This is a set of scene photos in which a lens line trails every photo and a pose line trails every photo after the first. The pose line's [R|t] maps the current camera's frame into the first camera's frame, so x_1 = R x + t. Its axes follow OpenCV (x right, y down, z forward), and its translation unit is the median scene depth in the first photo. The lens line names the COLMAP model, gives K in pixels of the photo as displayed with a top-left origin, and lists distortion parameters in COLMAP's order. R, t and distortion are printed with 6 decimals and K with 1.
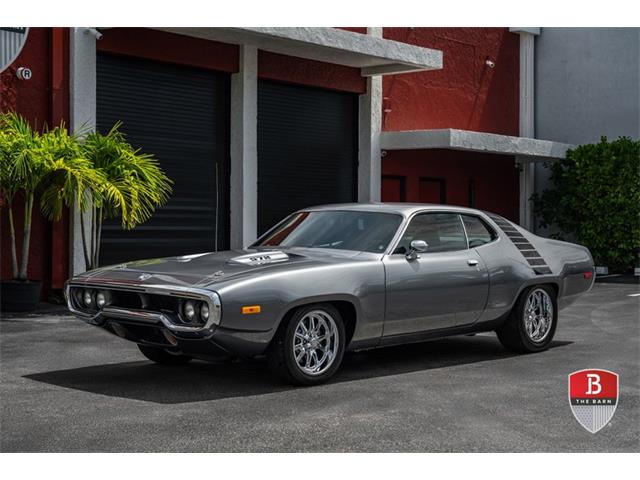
lens RADIAL K [[990.7, 0, 319.2], [0, 990.7, 240.5], [0, 0, 1]] dist [0.008556, 0.009846]
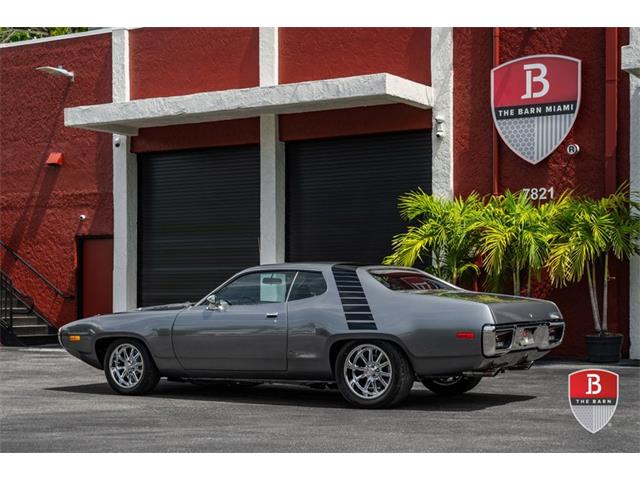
lens RADIAL K [[1098.0, 0, 348.2], [0, 1098.0, 299.2], [0, 0, 1]] dist [0.016042, 0.016214]
pose [[0.216898, -0.005695, -0.976178, 0.840657], [-0.007068, 0.999948, -0.007404, 0.010645], [0.976169, 0.008506, 0.216846, 0.483712]]
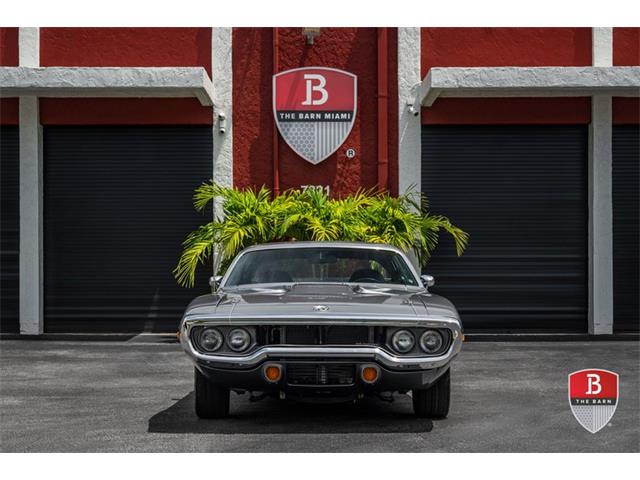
lens RADIAL K [[936.5, 0, 306.4], [0, 936.5, 283.9], [0, 0, 1]] dist [0.002803, -0.066370]
pose [[0.664912, -0.005669, -0.746900, 0.551145], [-0.003665, 0.999934, -0.010853, 0.011529], [0.746912, 0.009954, 0.664848, 0.163918]]
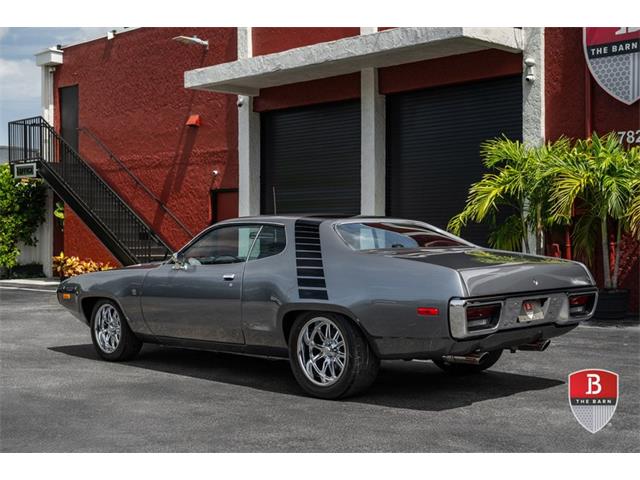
lens RADIAL K [[882.6, 0, 332.0], [0, 882.6, 241.2], [0, 0, 1]] dist [0.016667, 0.009353]
pose [[-0.018975, -0.005370, -0.999806, 0.603410], [-0.008689, 0.999949, -0.005206, -0.002516], [0.999782, 0.008589, -0.019021, 0.665418]]
